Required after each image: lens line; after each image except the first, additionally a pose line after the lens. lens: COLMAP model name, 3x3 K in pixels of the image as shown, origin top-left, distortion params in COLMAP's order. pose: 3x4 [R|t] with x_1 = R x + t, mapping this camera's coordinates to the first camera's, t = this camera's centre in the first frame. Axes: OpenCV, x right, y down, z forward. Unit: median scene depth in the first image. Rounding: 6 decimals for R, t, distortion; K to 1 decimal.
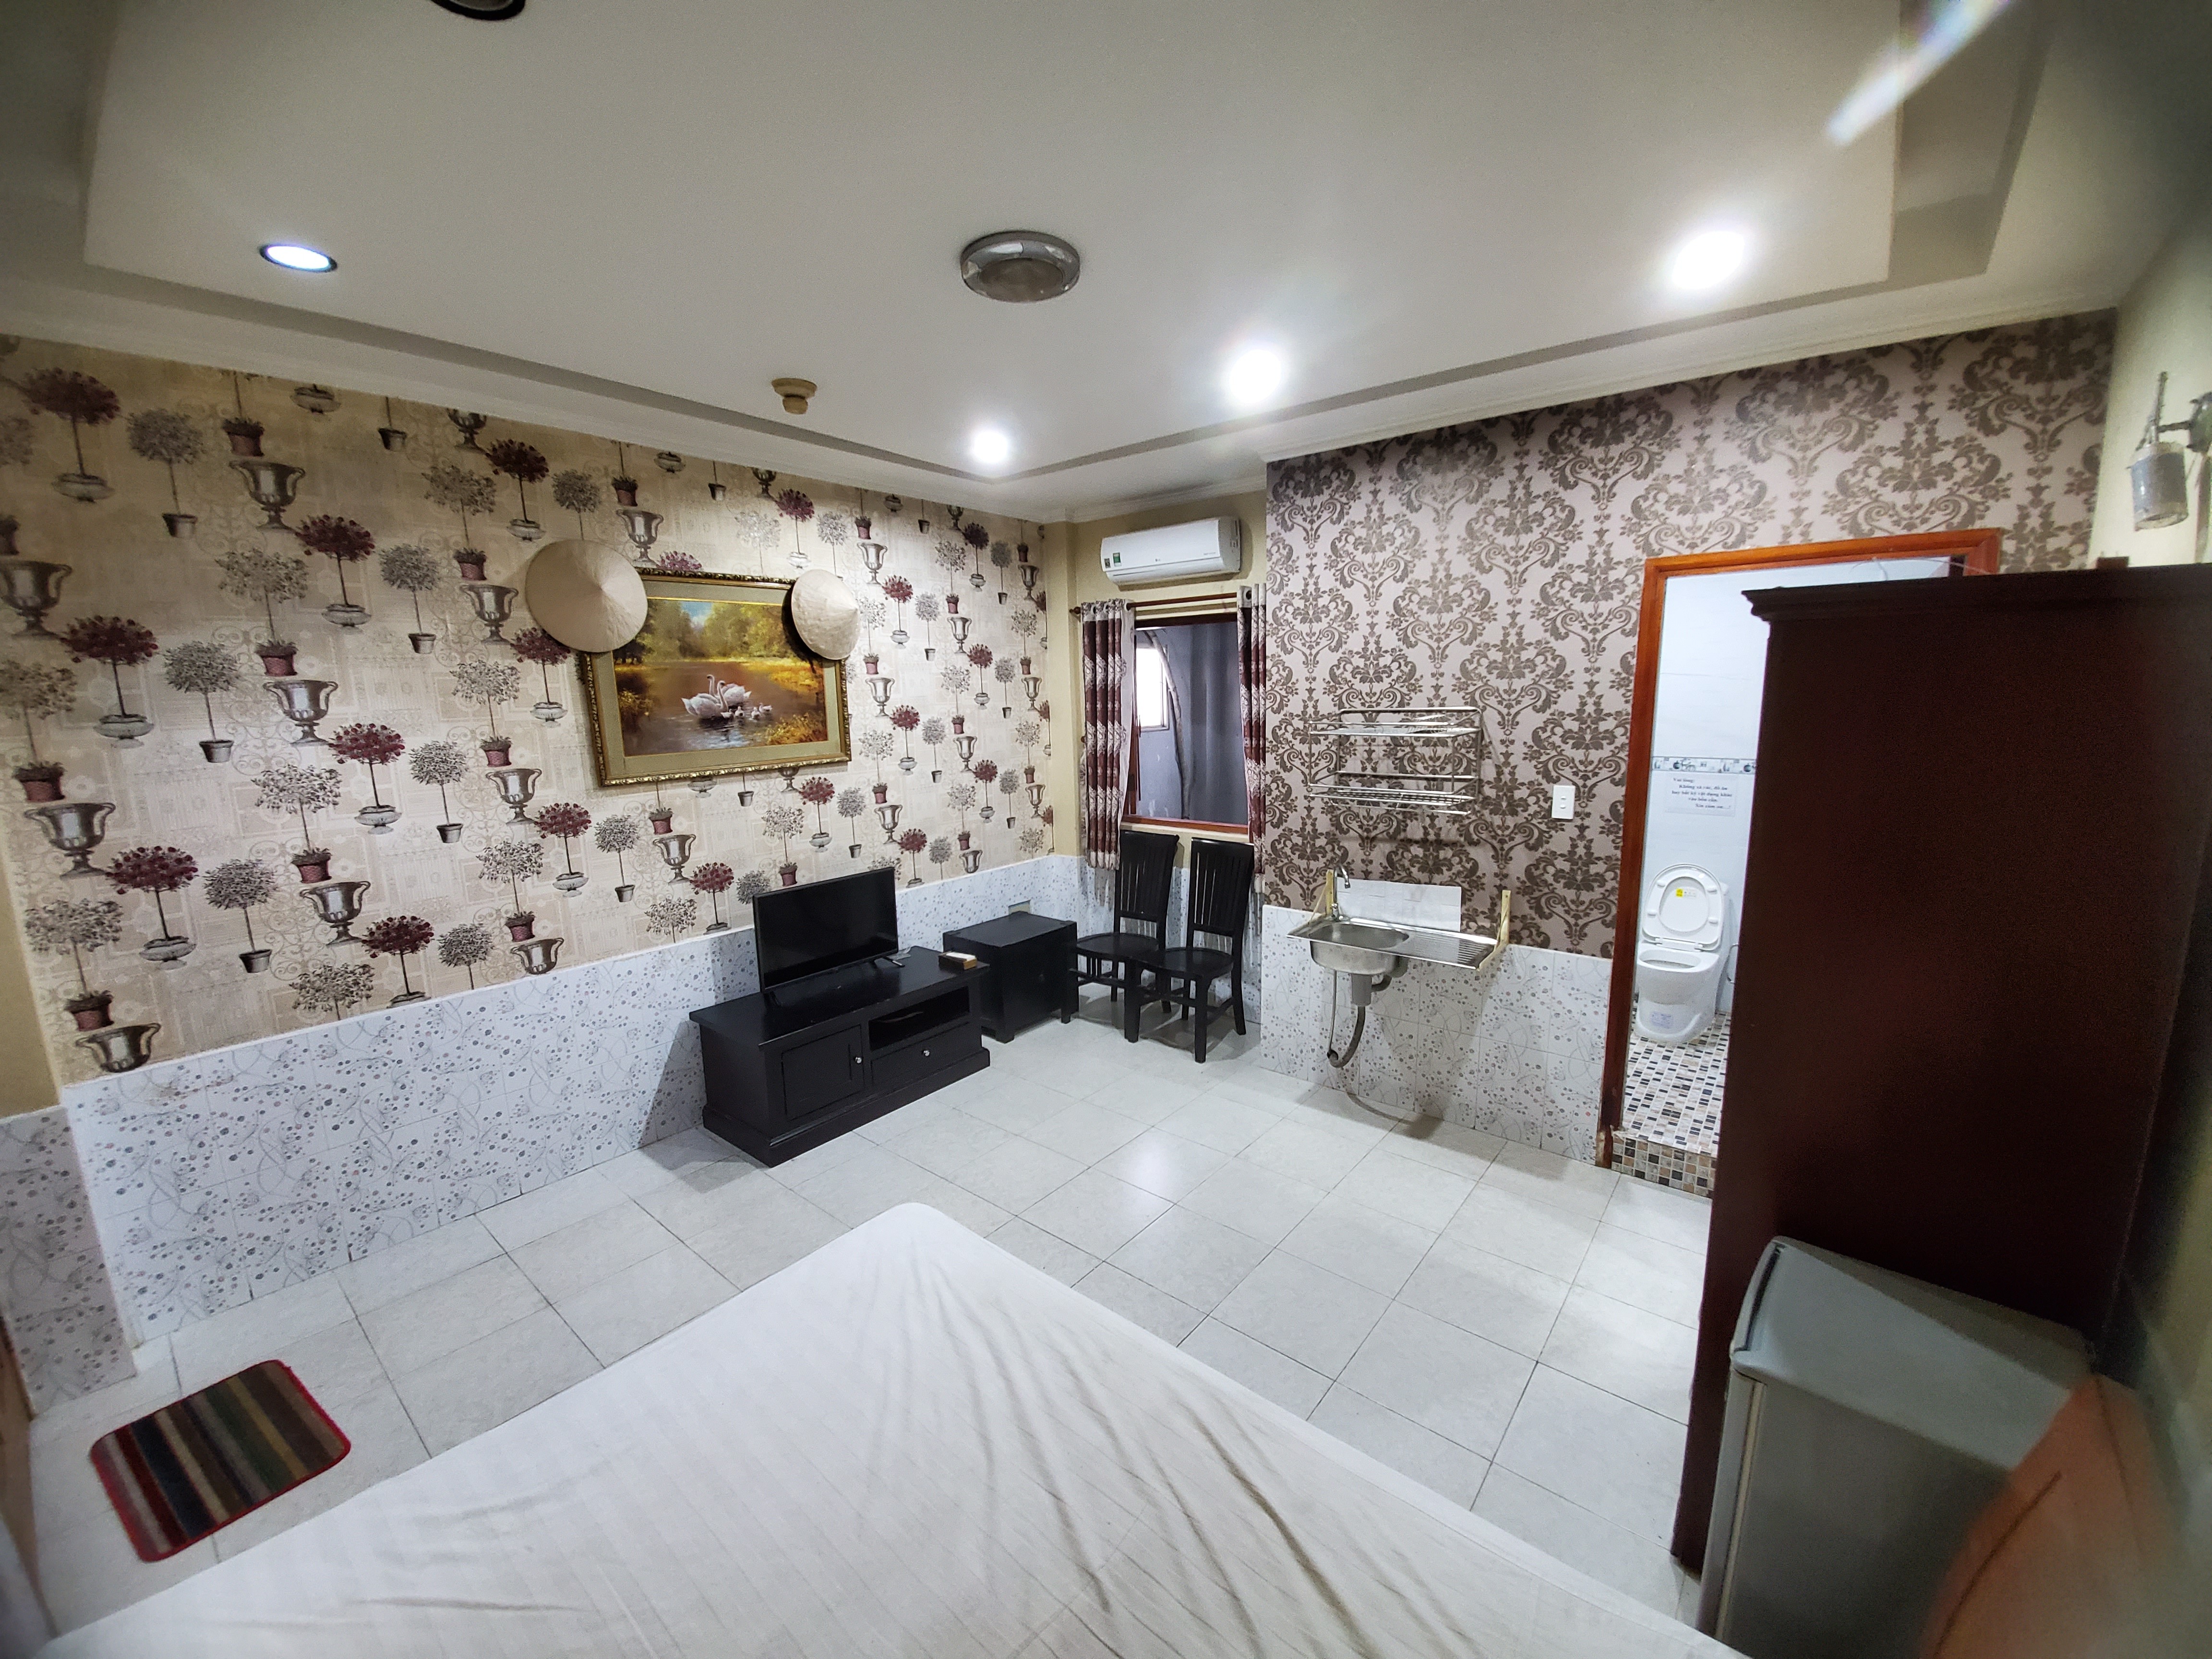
lens RADIAL K [[882.6, 0, 1108.7], [0, 882.6, 849.3], [0, 0, 1]] dist [-0.023955, -0.001302]
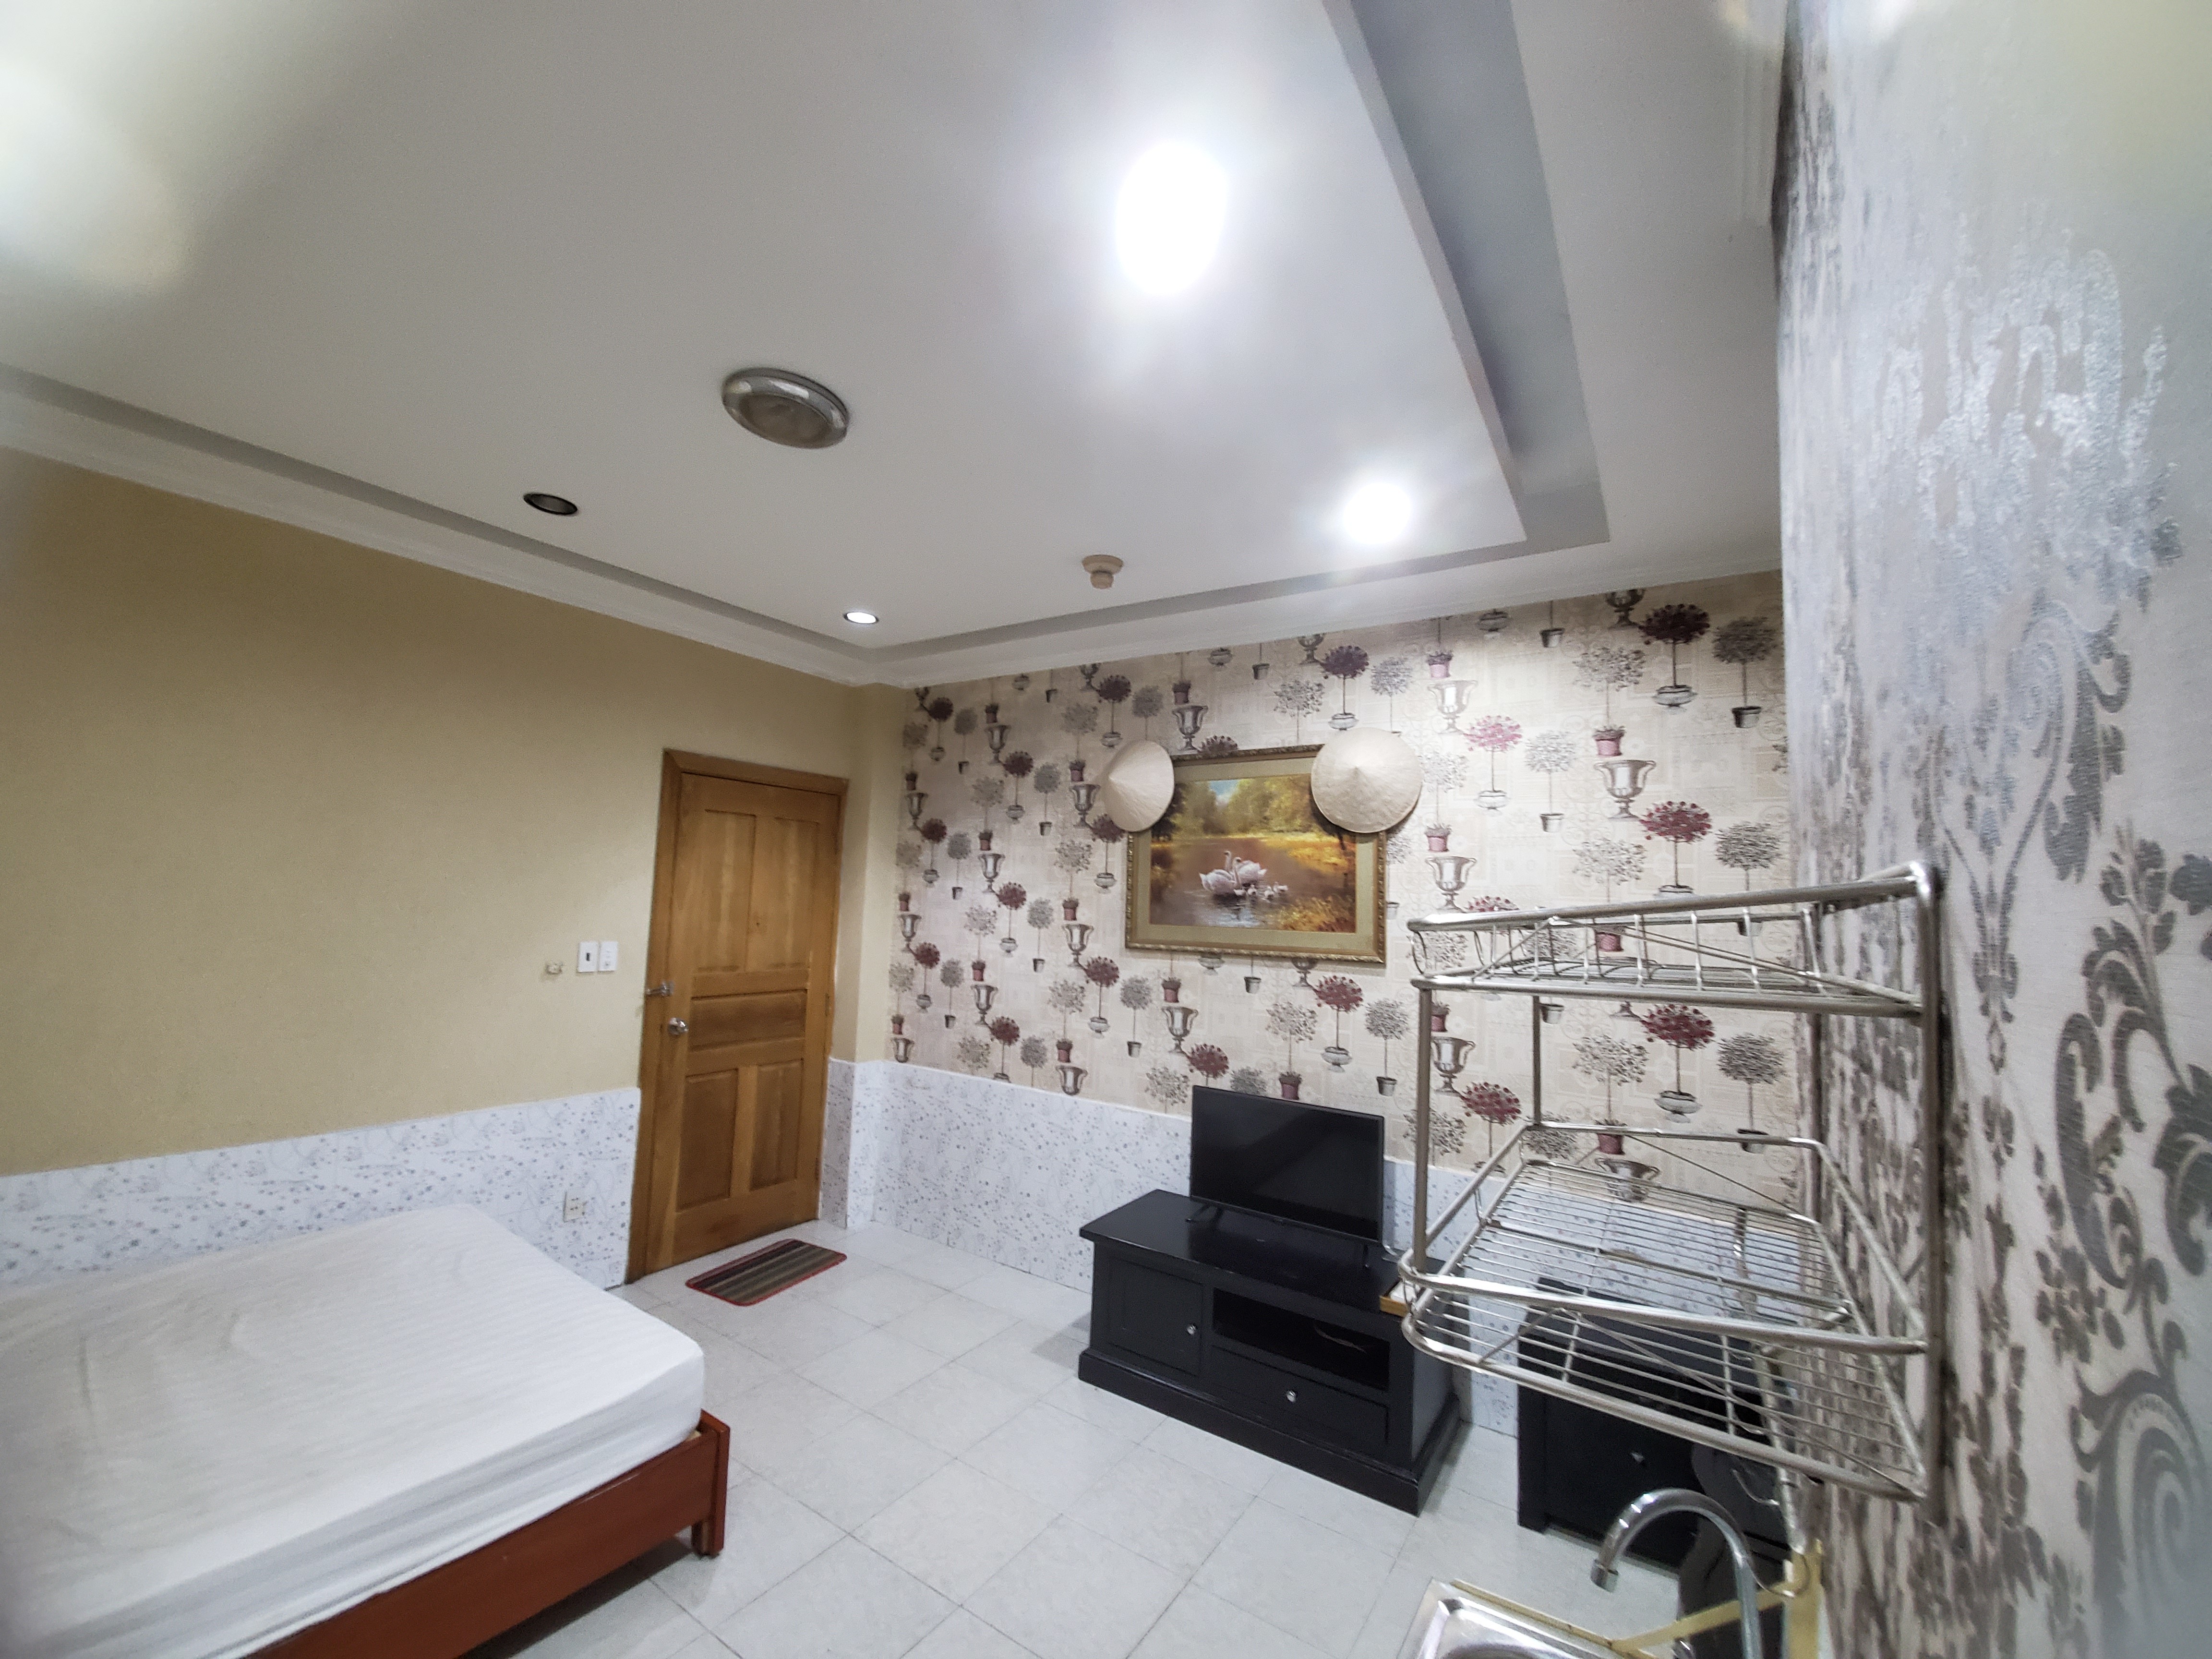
lens RADIAL K [[882.6, 0, 1114.2], [0, 882.6, 815.4], [0, 0, 1]] dist [-0.023955, -0.001302]
pose [[0.083609, -0.061862, -0.994577, 0.549865], [-0.207890, 0.975027, -0.078122, -0.141779], [0.974572, 0.213294, 0.068660, 0.841558]]
